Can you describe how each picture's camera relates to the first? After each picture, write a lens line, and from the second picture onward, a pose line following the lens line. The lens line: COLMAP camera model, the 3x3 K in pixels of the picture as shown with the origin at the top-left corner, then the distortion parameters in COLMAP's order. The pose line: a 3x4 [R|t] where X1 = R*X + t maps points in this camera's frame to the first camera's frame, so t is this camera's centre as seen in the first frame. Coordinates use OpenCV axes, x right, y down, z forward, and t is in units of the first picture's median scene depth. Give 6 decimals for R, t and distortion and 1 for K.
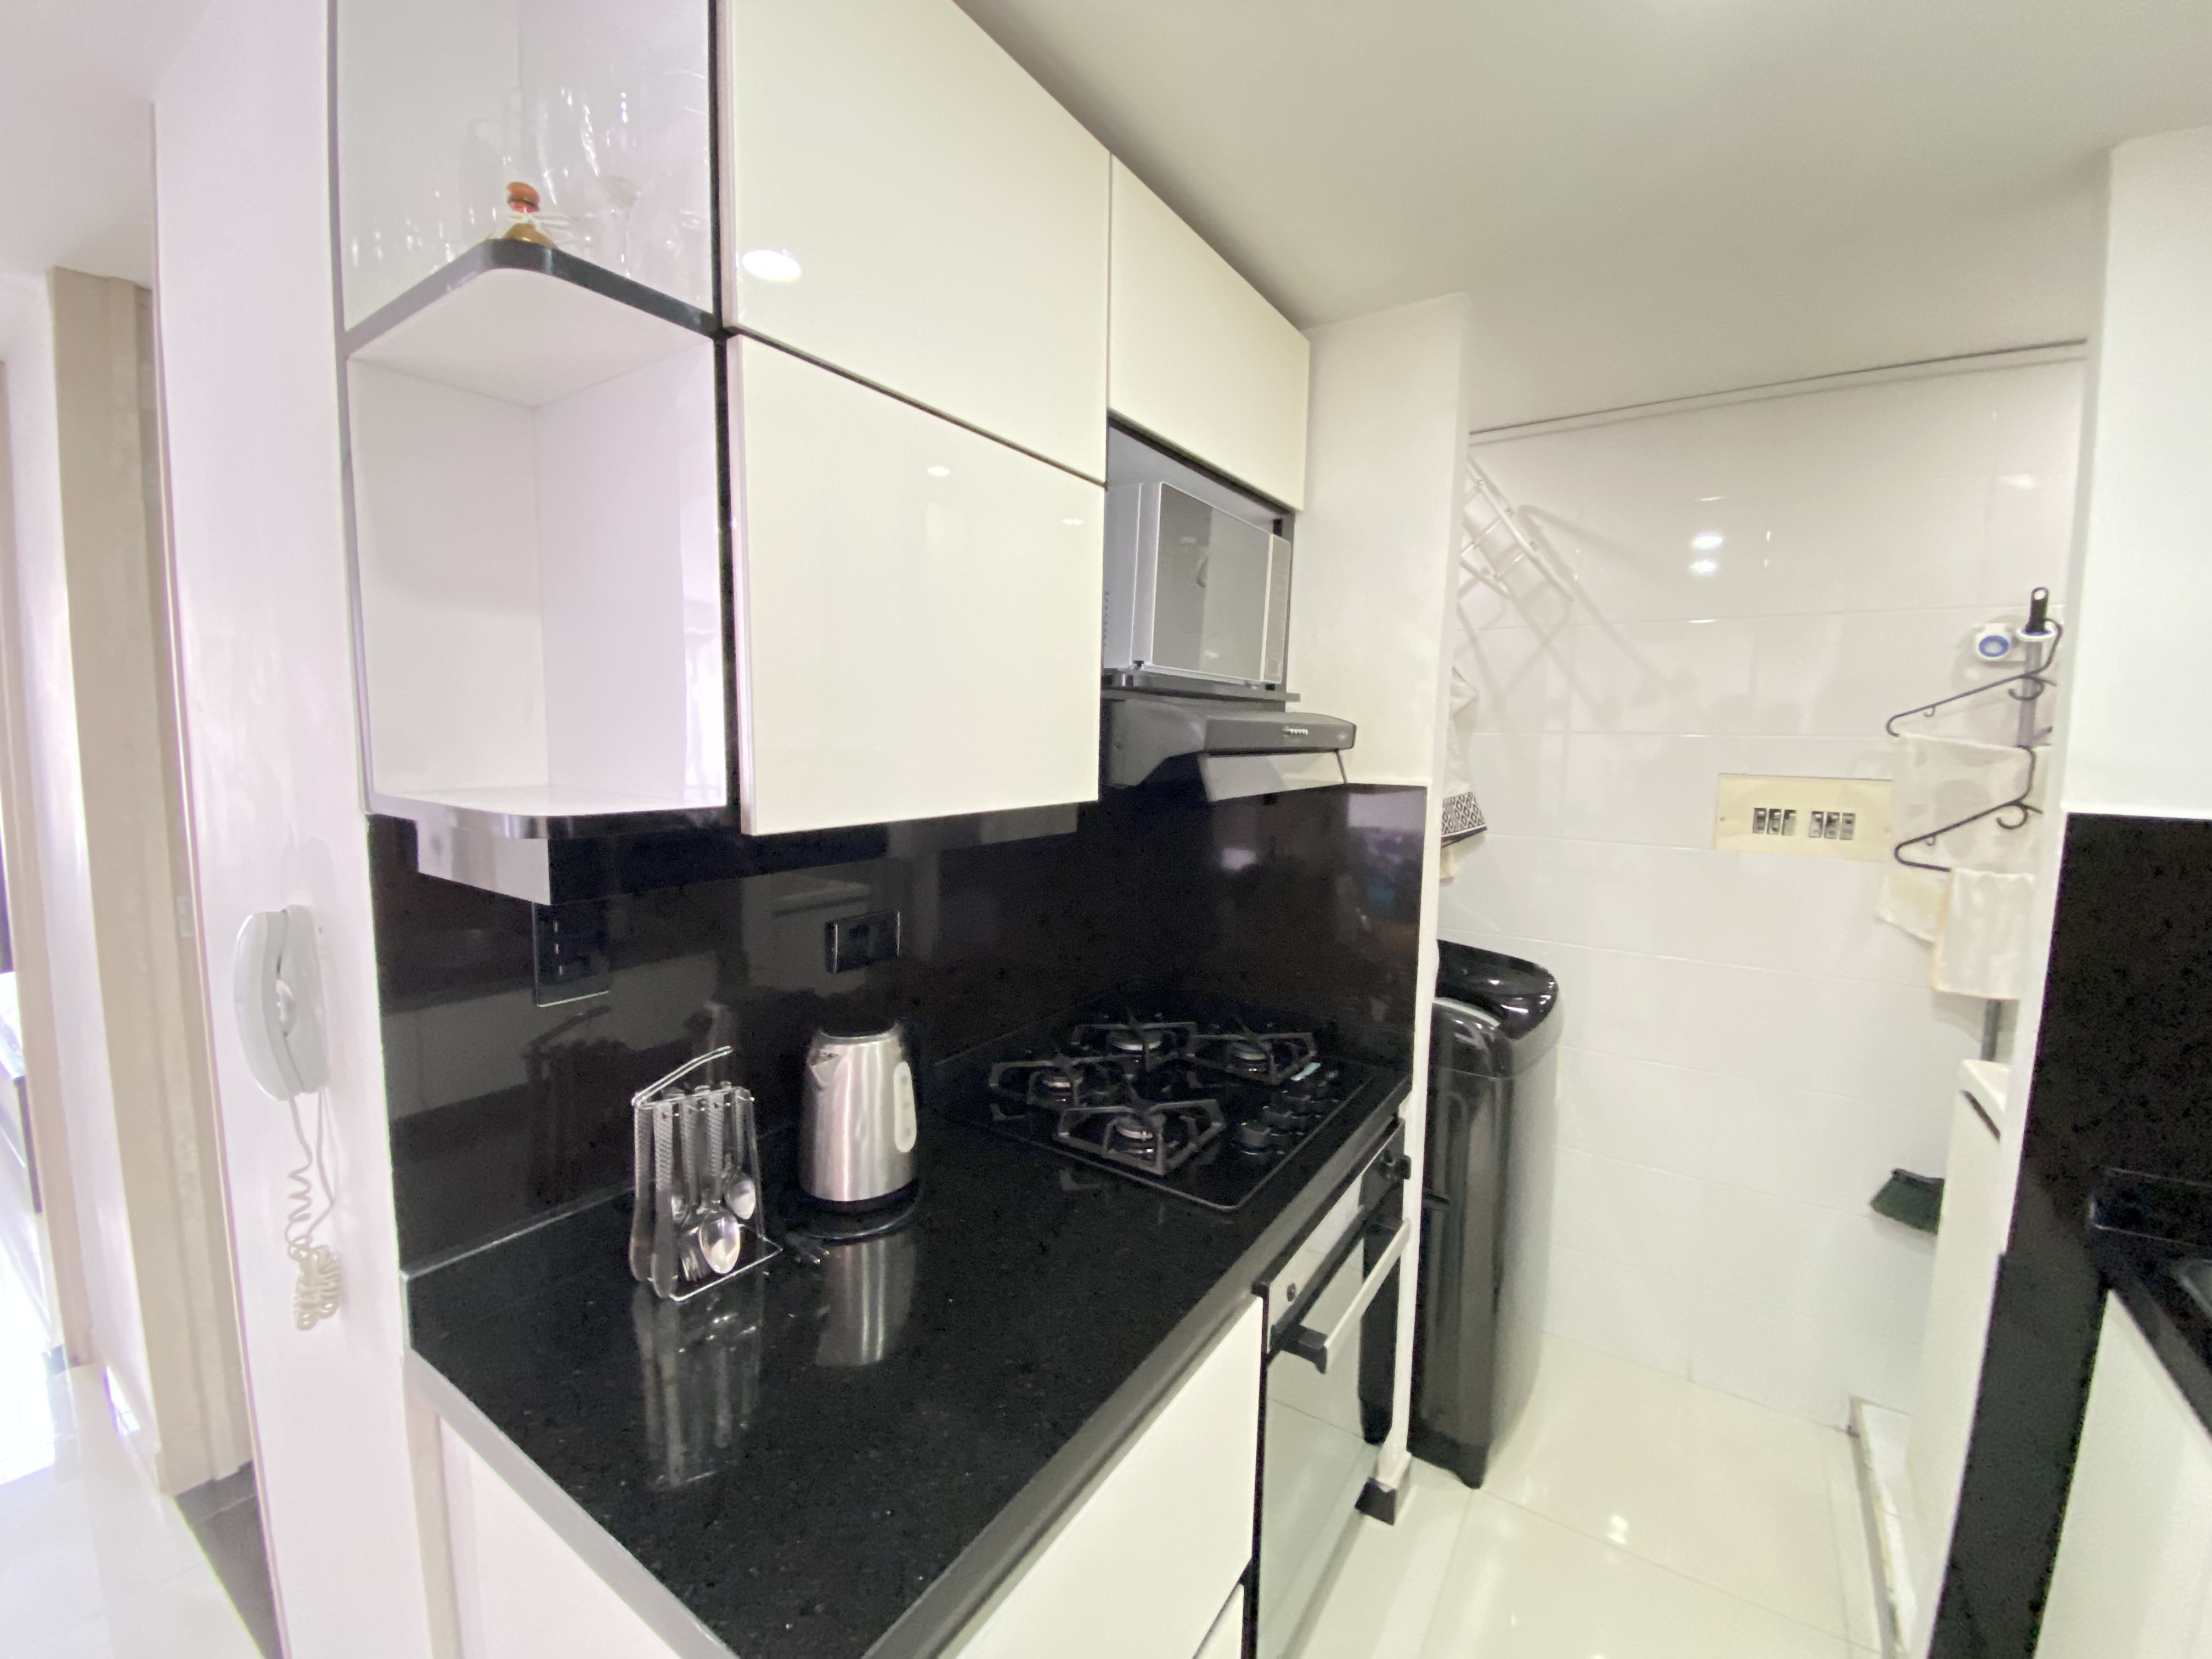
lens RADIAL K [[902.4, 0, 1110.0], [0, 902.4, 845.4], [0, 0, 1]] dist [-0.022643, -0.003677]
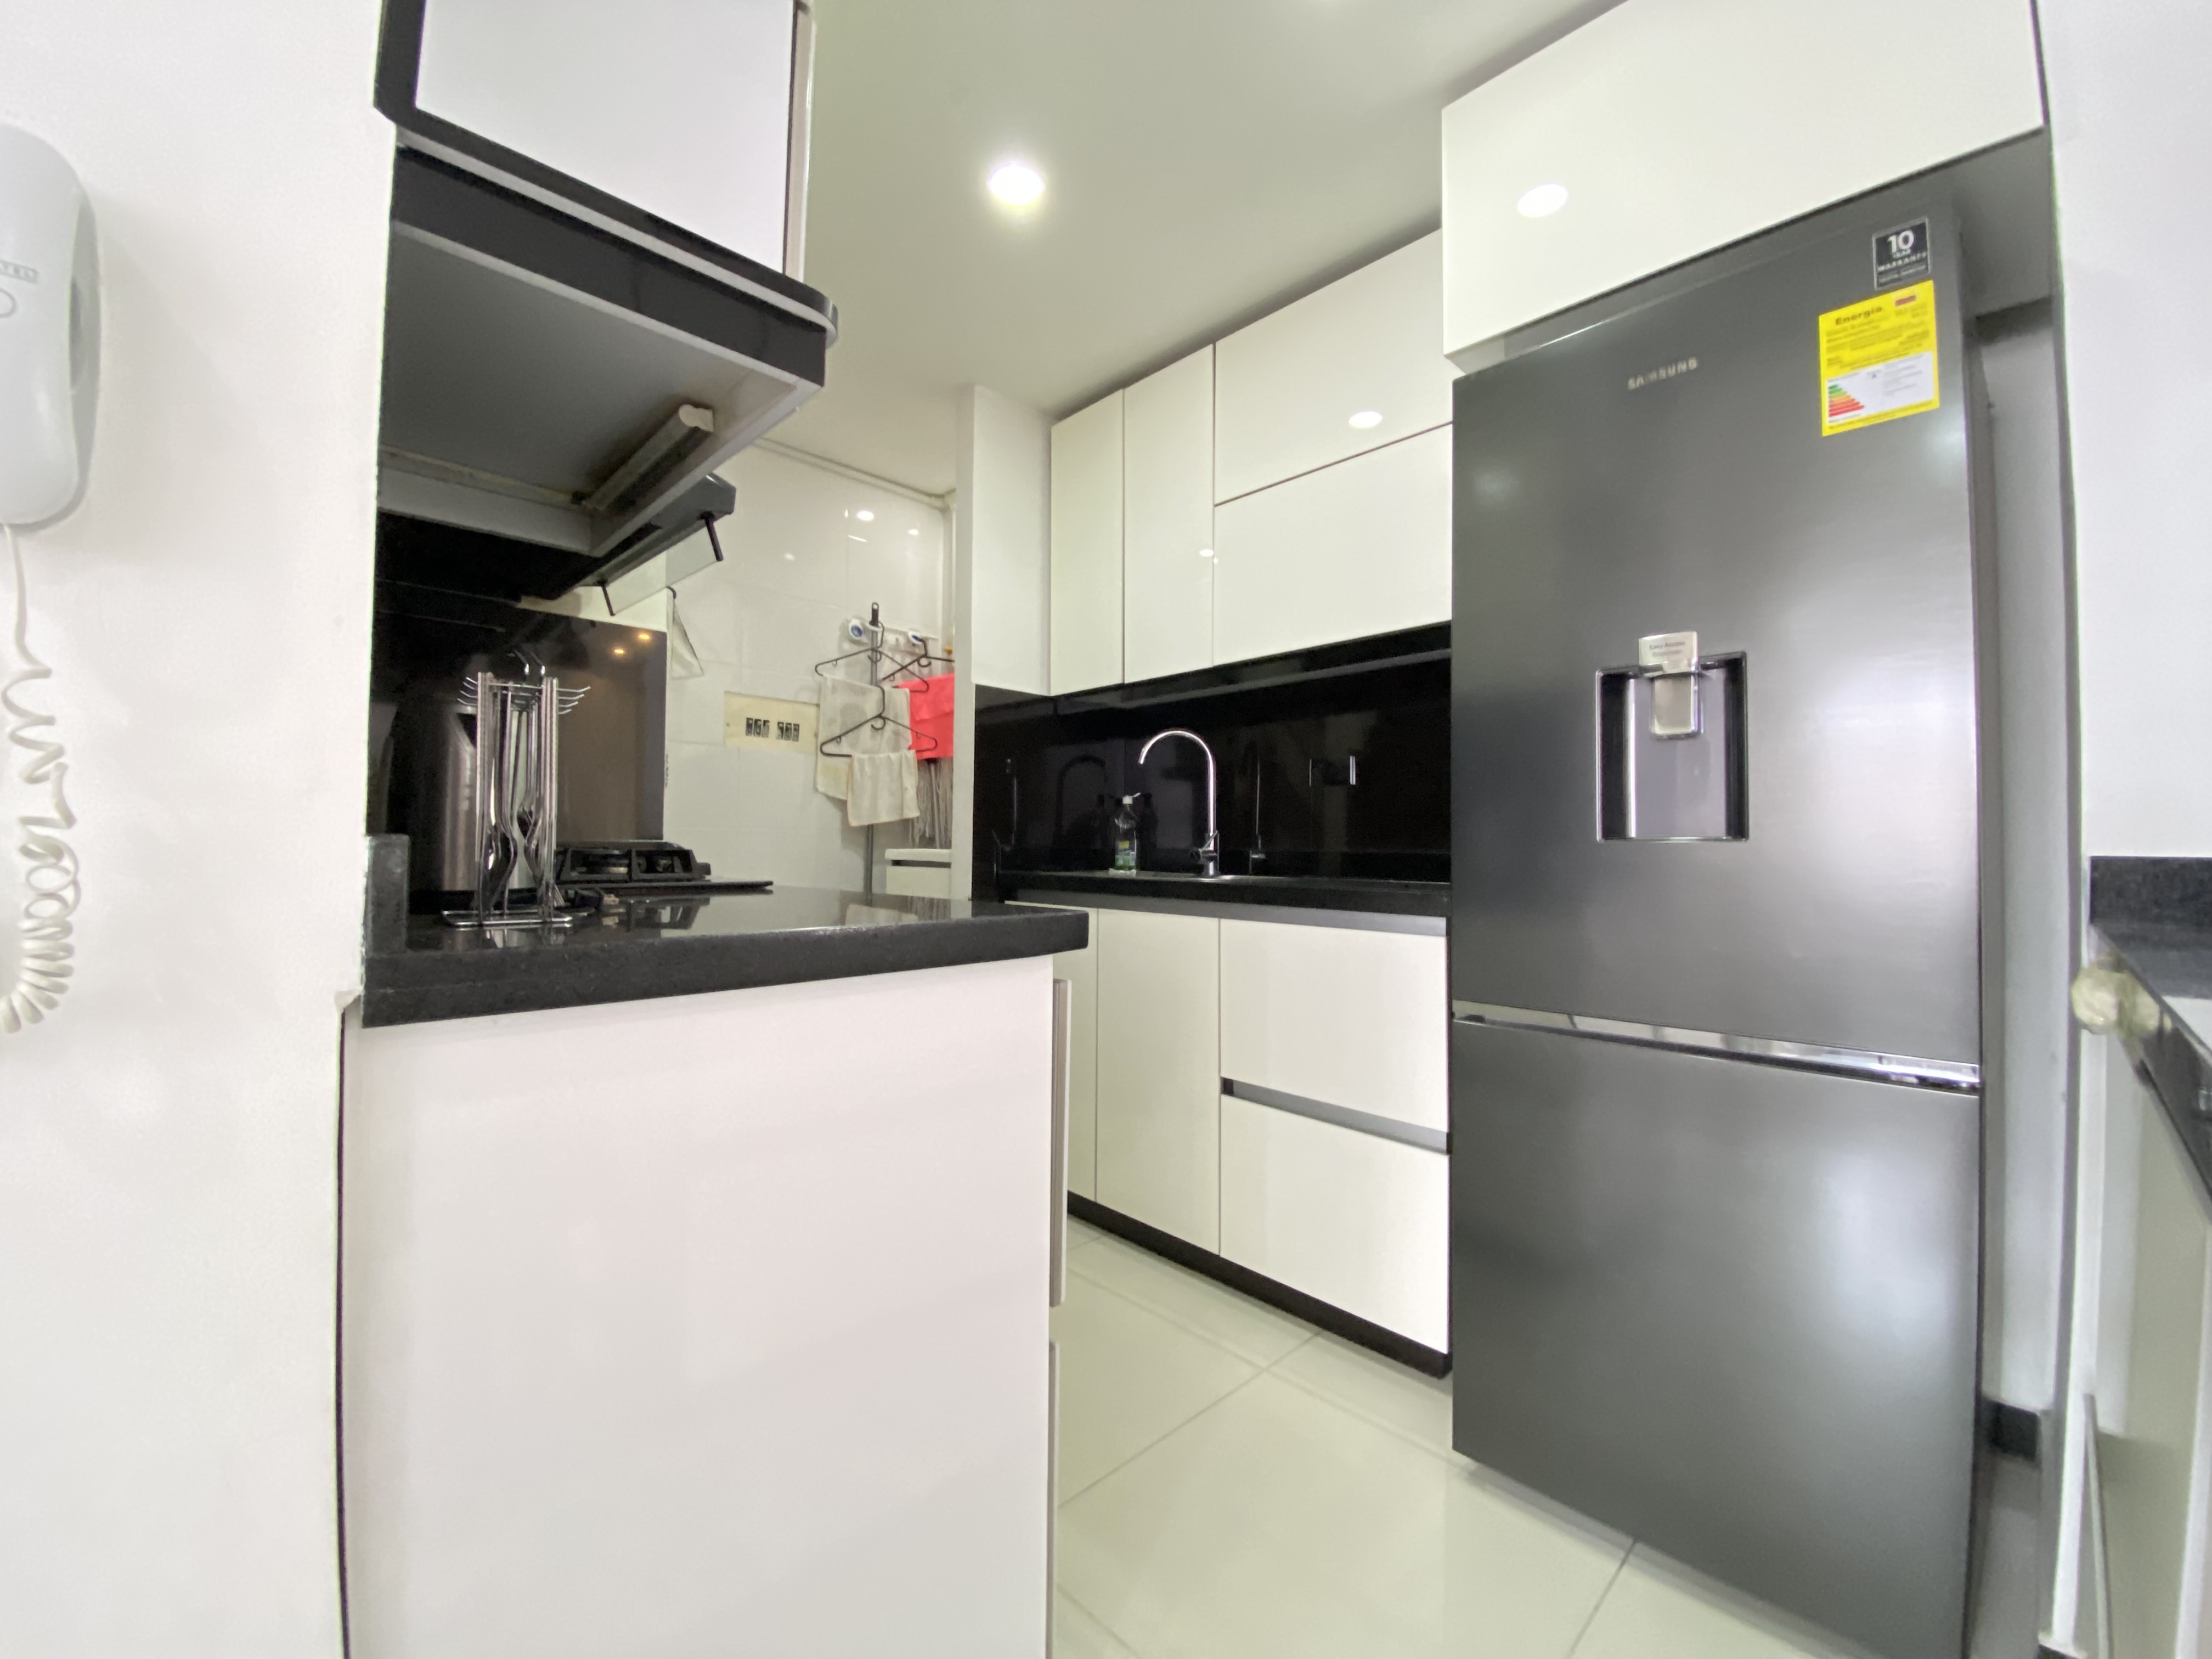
lens RADIAL K [[902.4, 0, 1097.2], [0, 902.4, 843.8], [0, 0, 1]] dist [-0.022643, -0.003677]
pose [[0.210450, -0.012492, 0.977525, -0.671747], [0.100531, 0.994894, -0.008930, 0.263548], [-0.972422, 0.100151, 0.210631, 0.175477]]
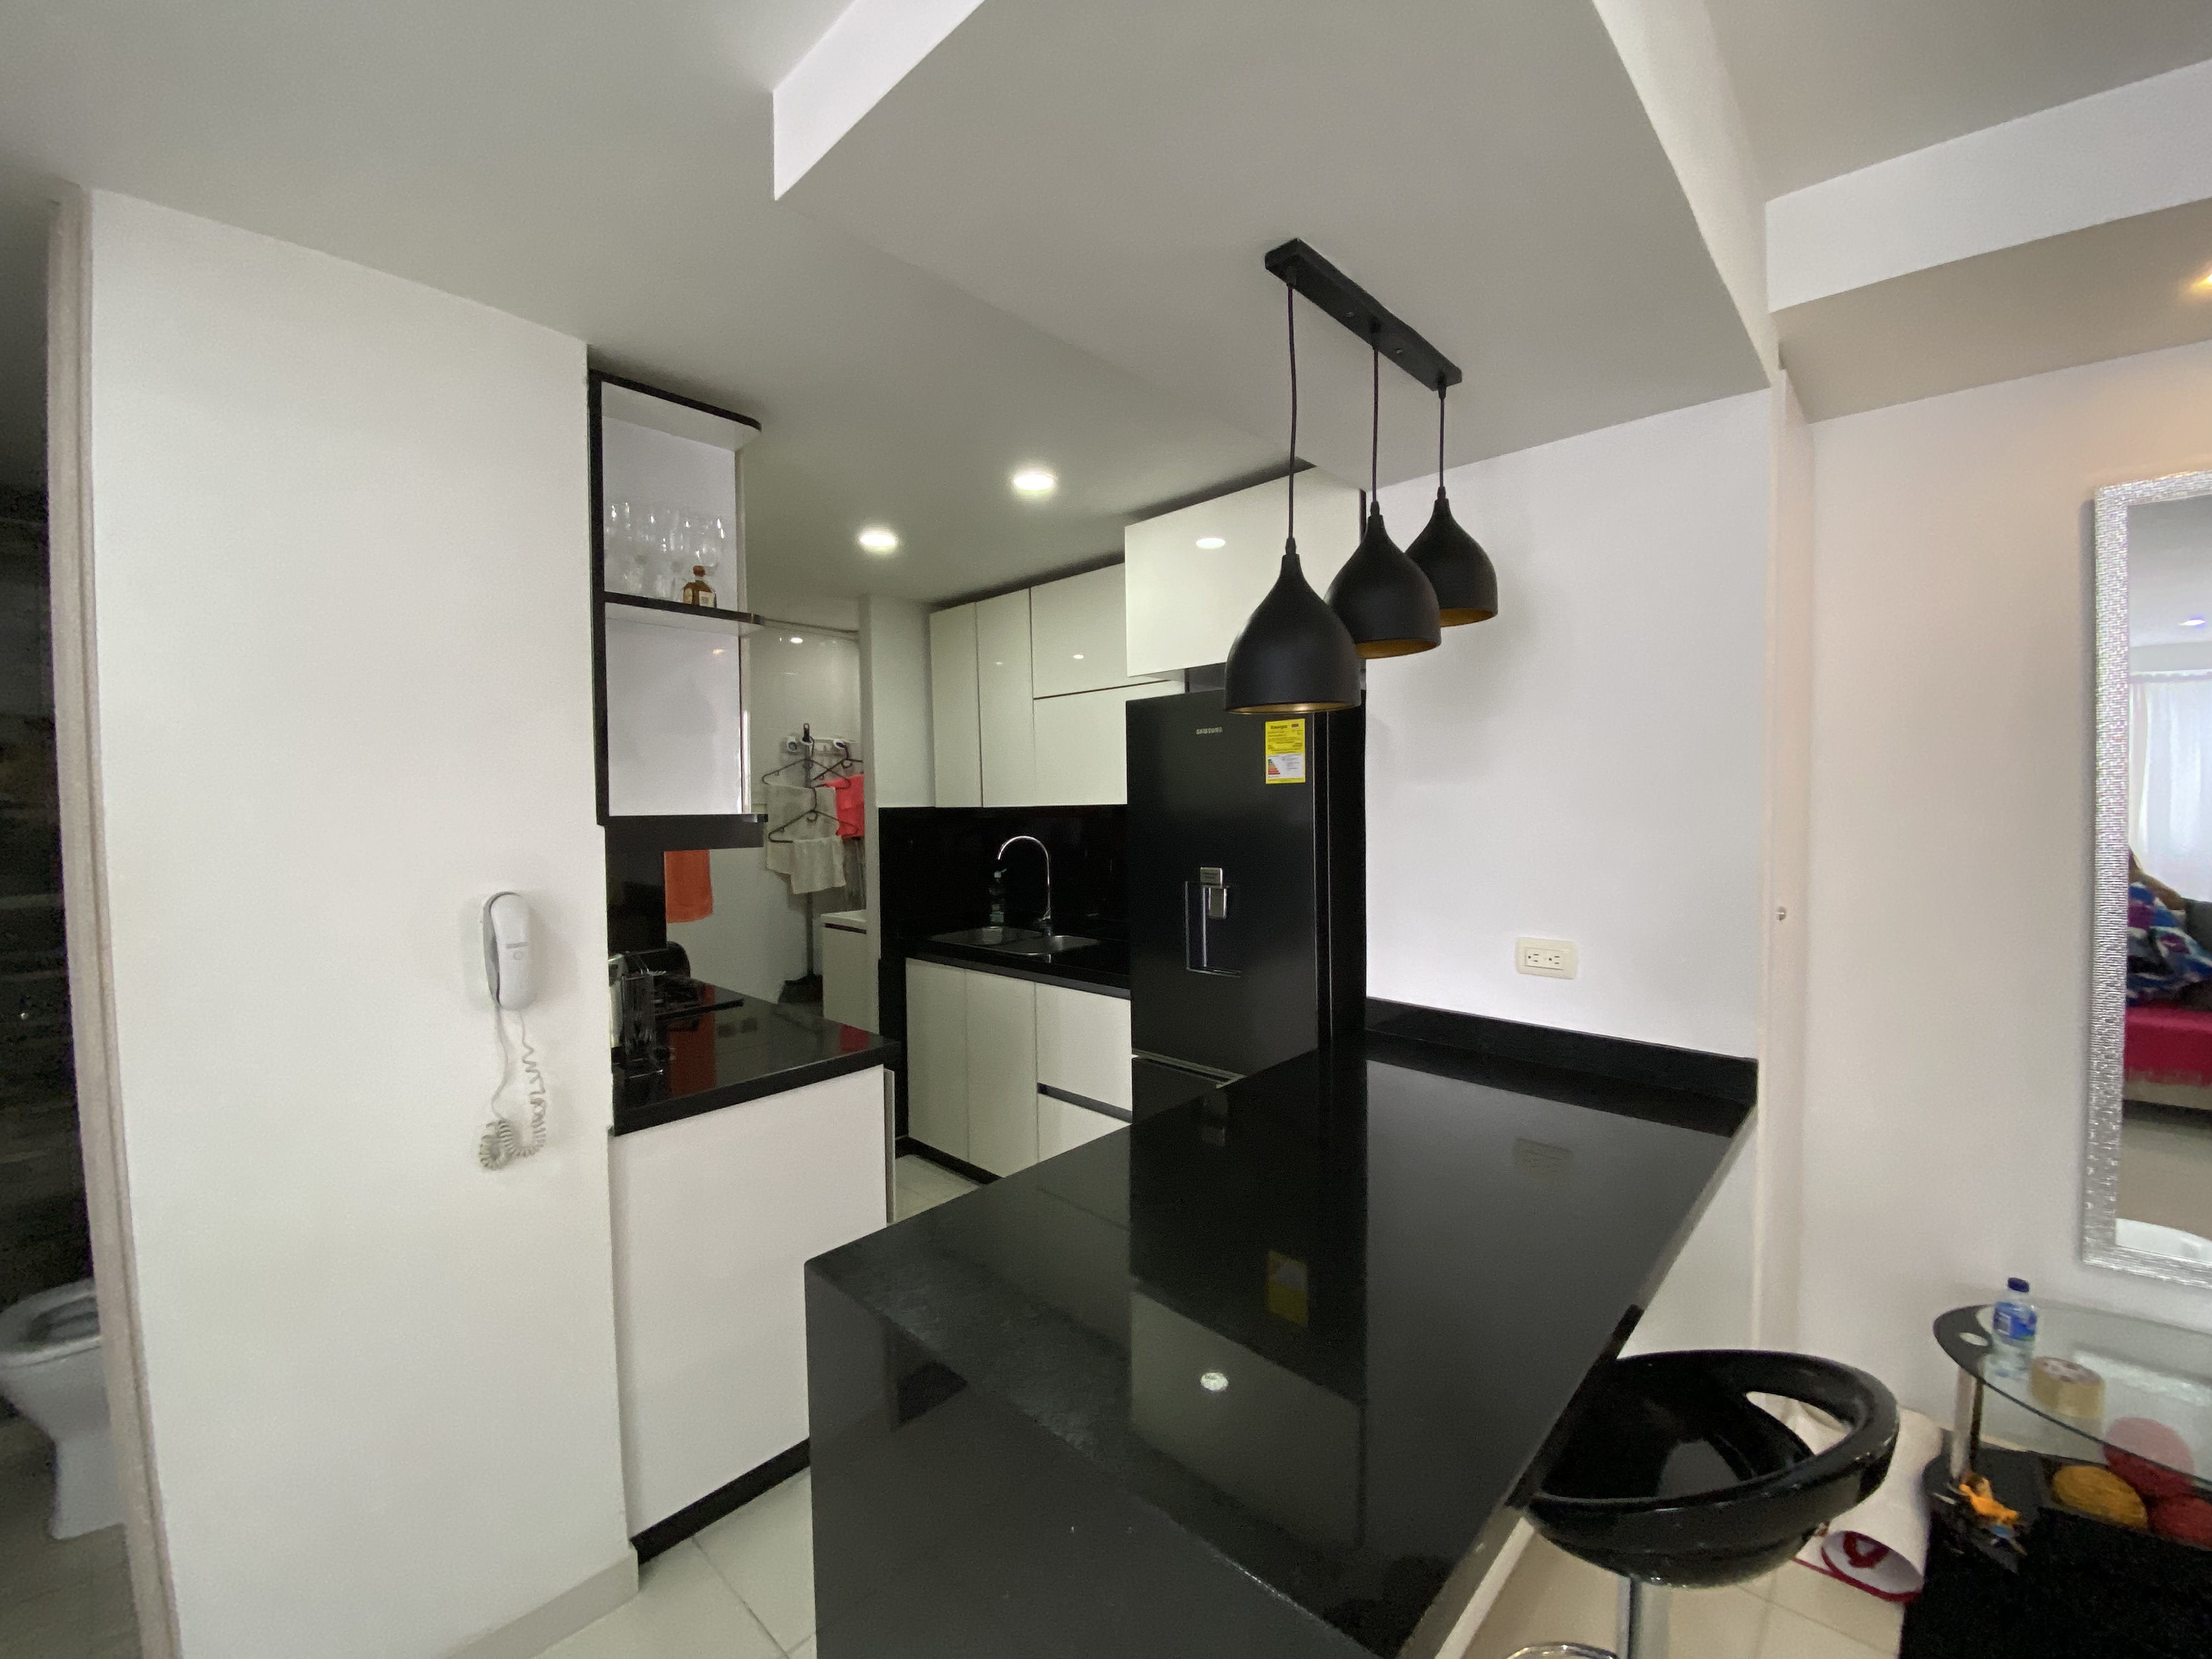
lens RADIAL K [[902.4, 0, 1127.2], [0, 902.4, 825.0], [0, 0, 1]] dist [-0.022643, -0.003677]
pose [[0.134183, -0.051259, 0.989630, -1.250656], [0.126632, 0.991361, 0.034179, 0.015019], [-0.982832, 0.120733, 0.139515, -0.193942]]
